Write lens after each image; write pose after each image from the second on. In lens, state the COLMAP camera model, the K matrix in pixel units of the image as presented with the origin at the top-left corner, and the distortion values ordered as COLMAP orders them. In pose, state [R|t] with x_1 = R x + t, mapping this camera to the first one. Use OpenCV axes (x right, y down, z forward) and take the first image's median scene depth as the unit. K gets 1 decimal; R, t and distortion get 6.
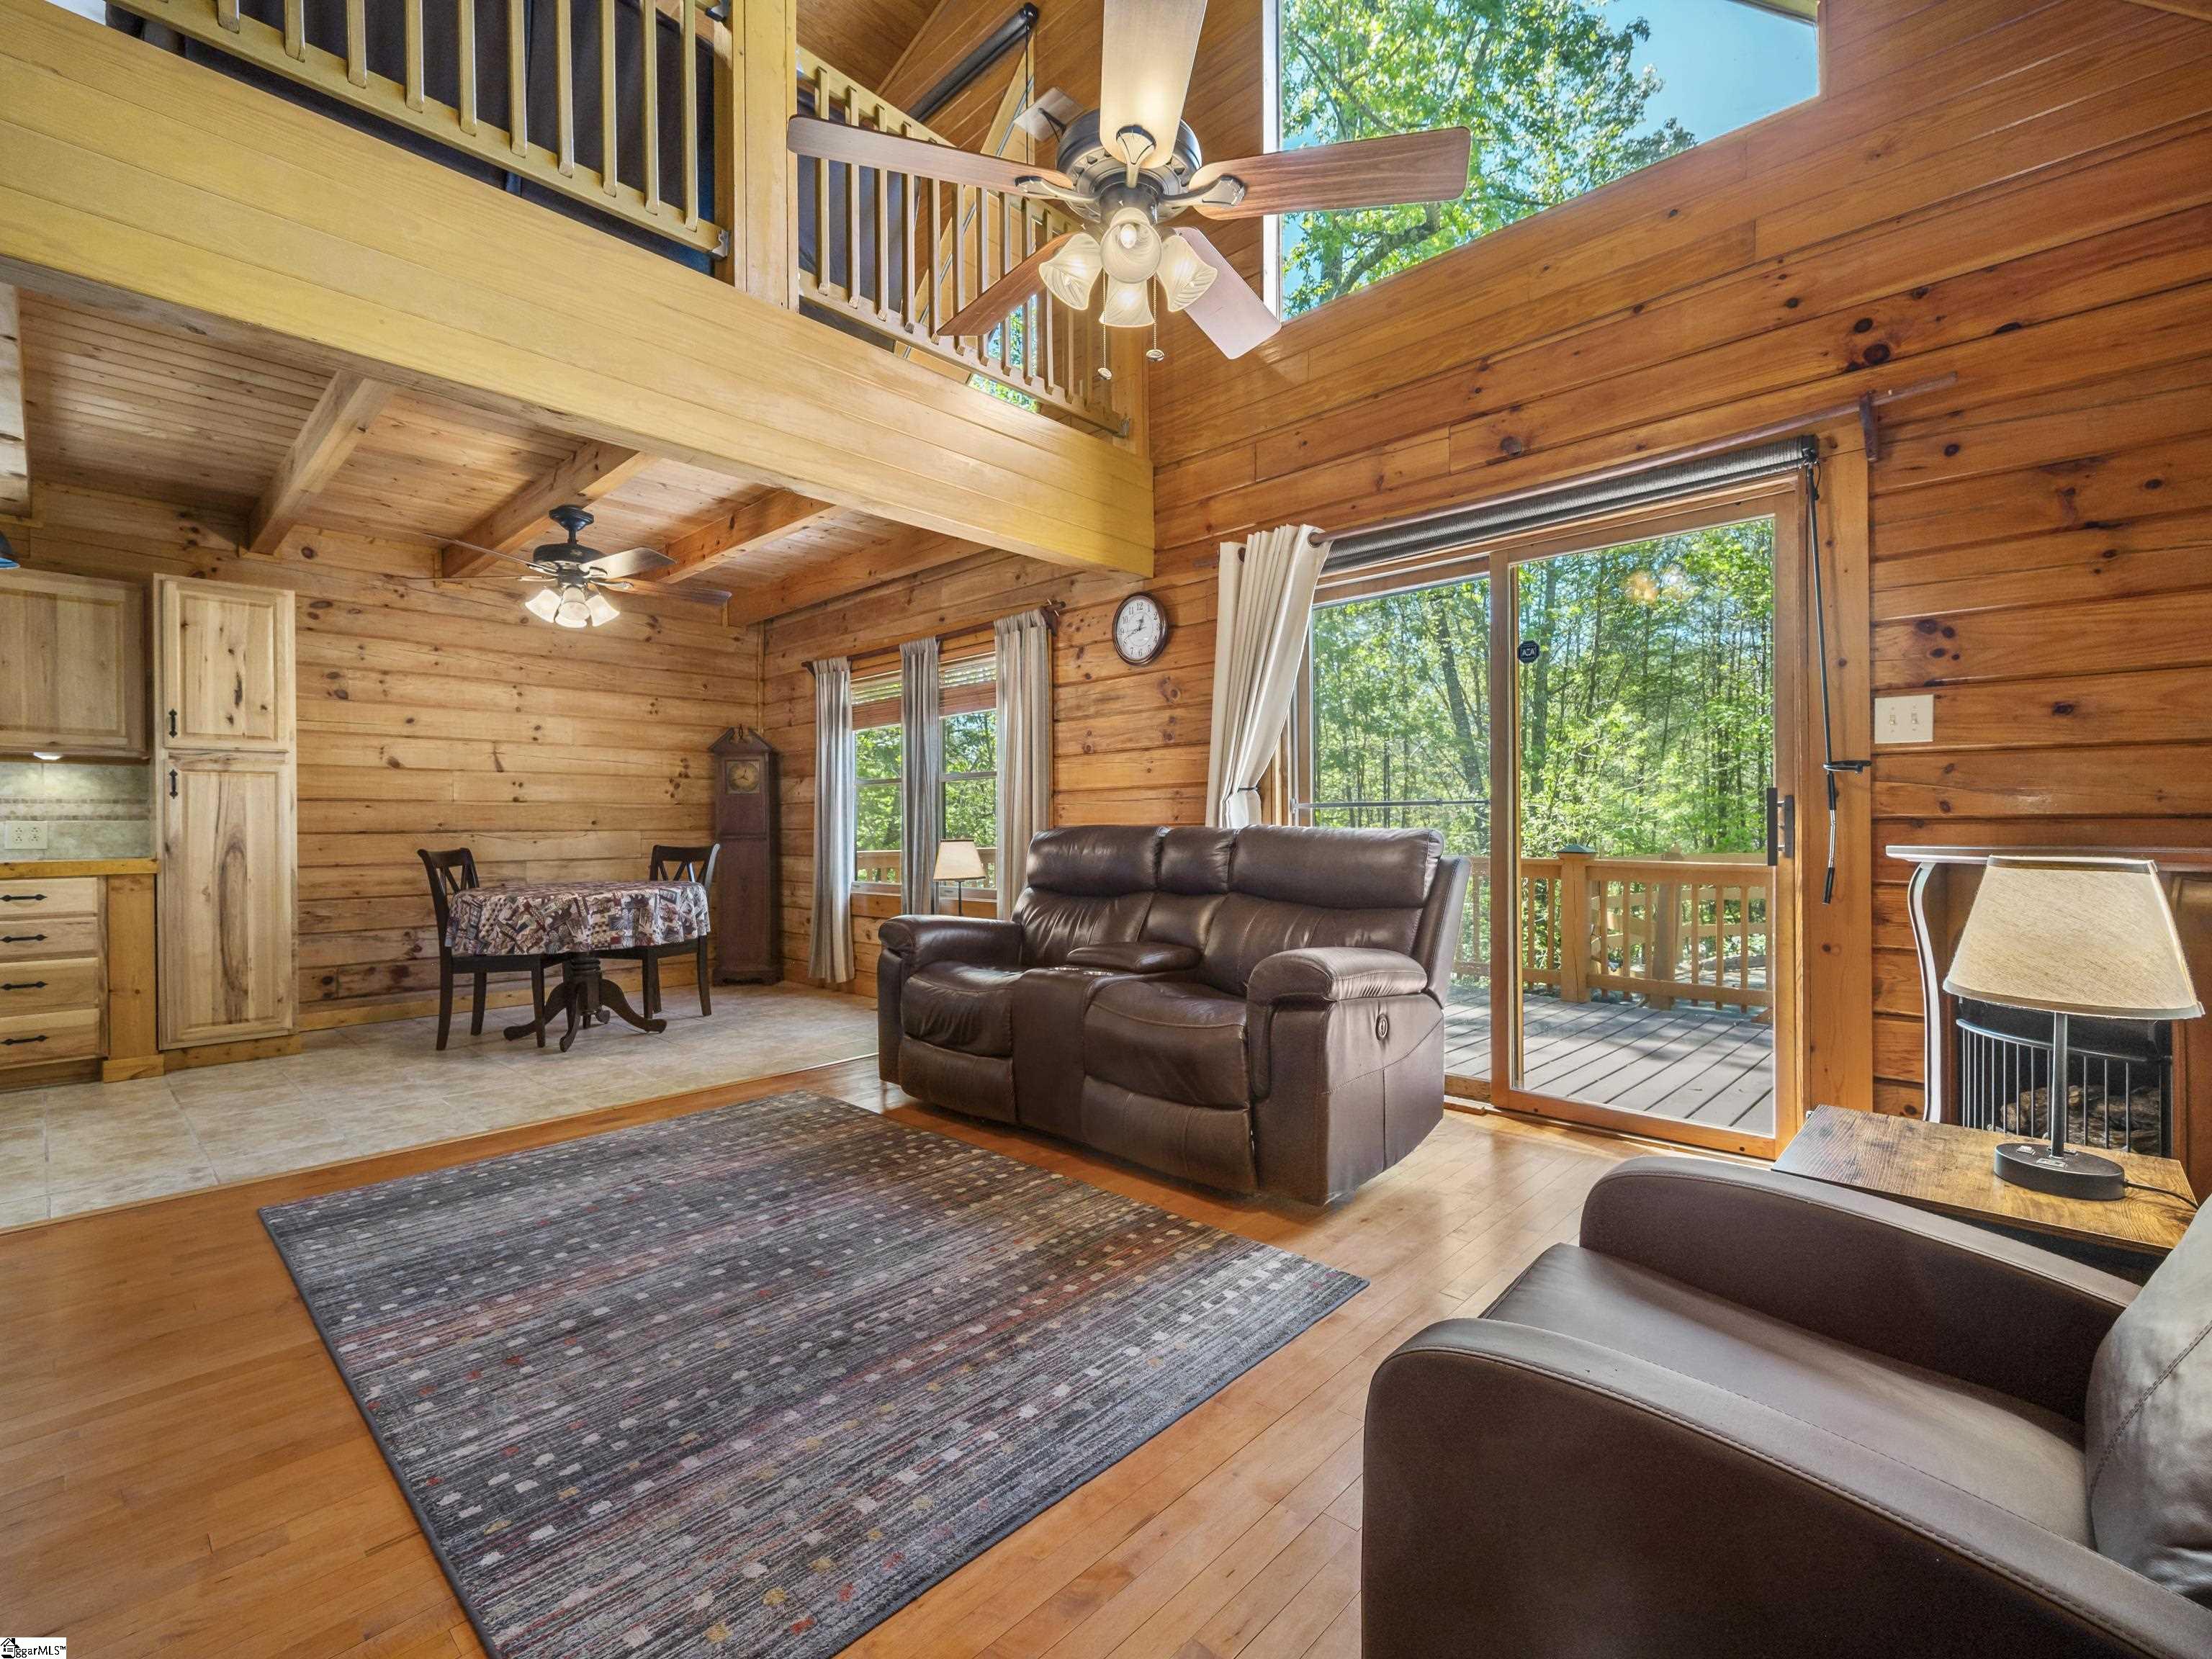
lens RADIAL K [[980.4, 0, 1134.1], [0, 980.4, 832.9], [0, 0, 1]] dist [-0.000378, -0.000447]
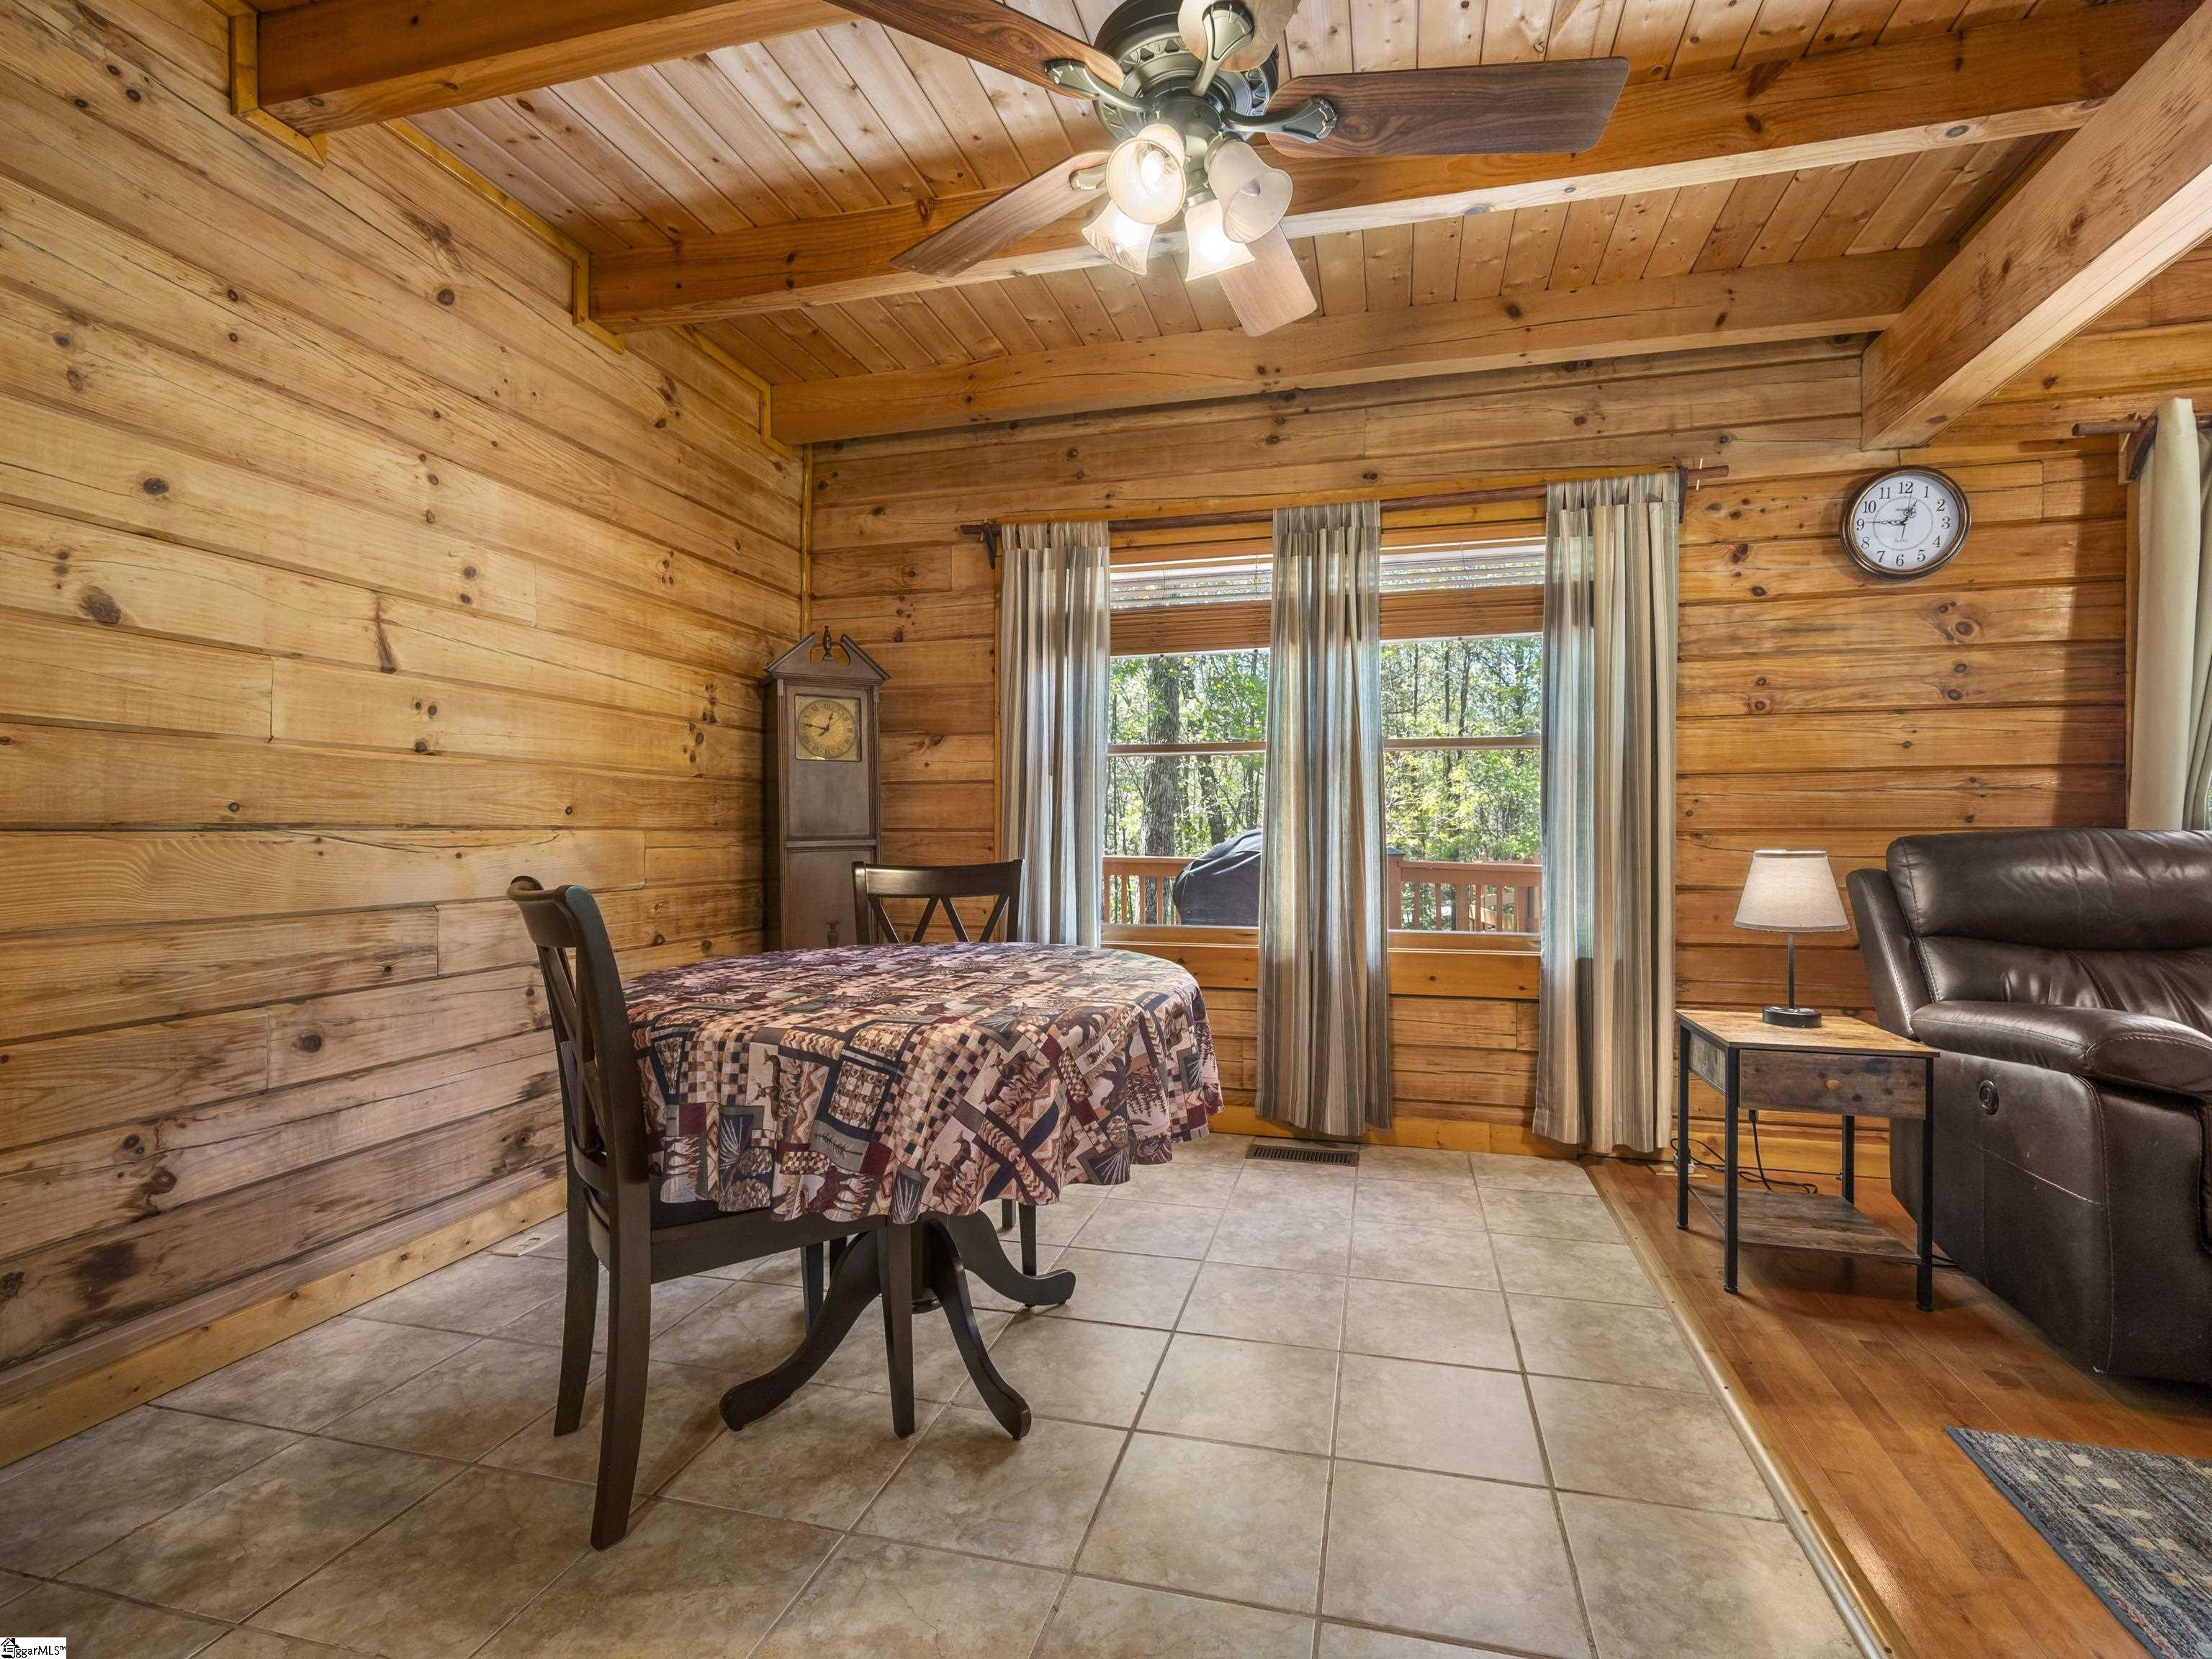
lens RADIAL K [[995.3, 0, 1155.2], [0, 995.3, 830.3], [0, 0, 1]] dist [0.000486, -0.000005]
pose [[0.876557, 0.009879, 0.481197, -1.217162], [-0.005365, 0.999928, -0.010757, 0.003987], [-0.481268, 0.006847, 0.876547, 1.105599]]
